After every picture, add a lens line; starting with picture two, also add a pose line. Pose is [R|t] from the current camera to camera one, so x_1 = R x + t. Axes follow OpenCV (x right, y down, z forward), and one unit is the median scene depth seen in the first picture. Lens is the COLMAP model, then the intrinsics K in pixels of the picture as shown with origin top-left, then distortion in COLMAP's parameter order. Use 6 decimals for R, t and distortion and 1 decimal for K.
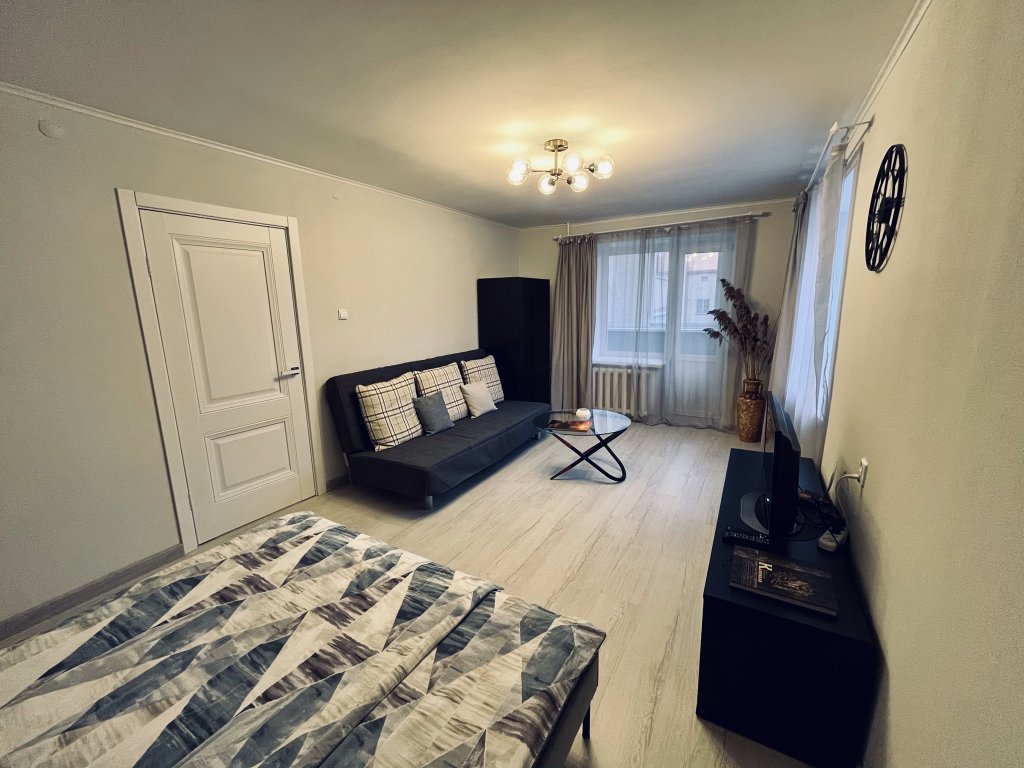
lens RADIAL K [[411.9, 0, 510.1], [0, 411.9, 382.4], [0, 0, 1]] dist [-0.002558, -0.000437]
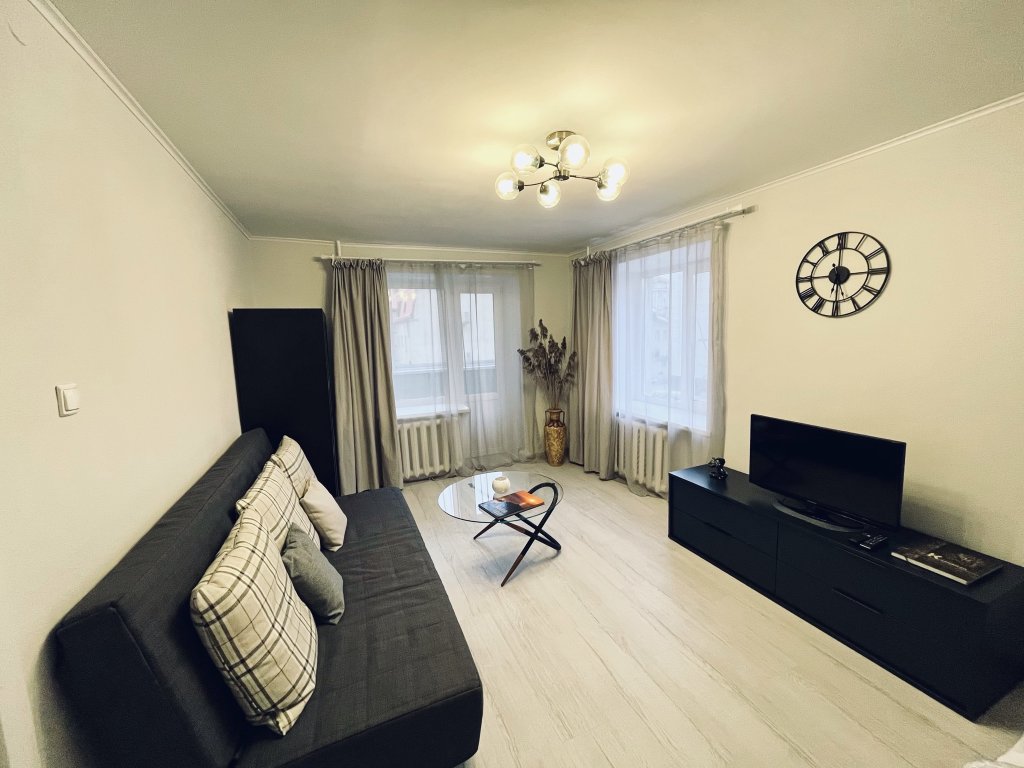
lens RADIAL K [[411.9, 0, 510.1], [0, 411.9, 382.4], [0, 0, 1]] dist [-0.002558, -0.000437]
pose [[0.590990, -0.099887, 0.800471, -0.324265], [0.171527, 0.985173, -0.003704, -0.083730], [-0.788232, 0.139491, 0.599360, 0.371705]]
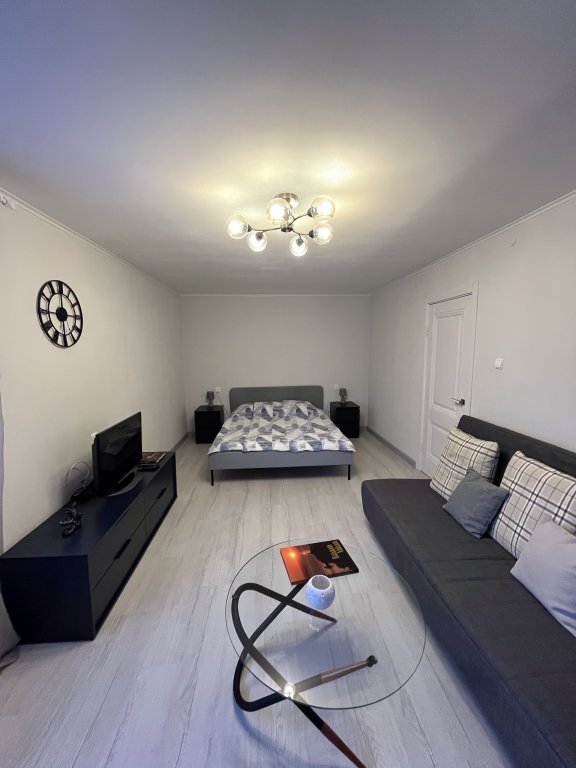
lens RADIAL K [[308.9, 0, 289.6], [0, 308.9, 380.9], [0, 0, 1]] dist [-0.002558, -0.000437]
pose [[-0.818310, 0.095127, -0.566850, 0.303557], [-0.082595, 0.956512, 0.279755, -0.205937], [0.568811, 0.275745, -0.774867, 0.917660]]
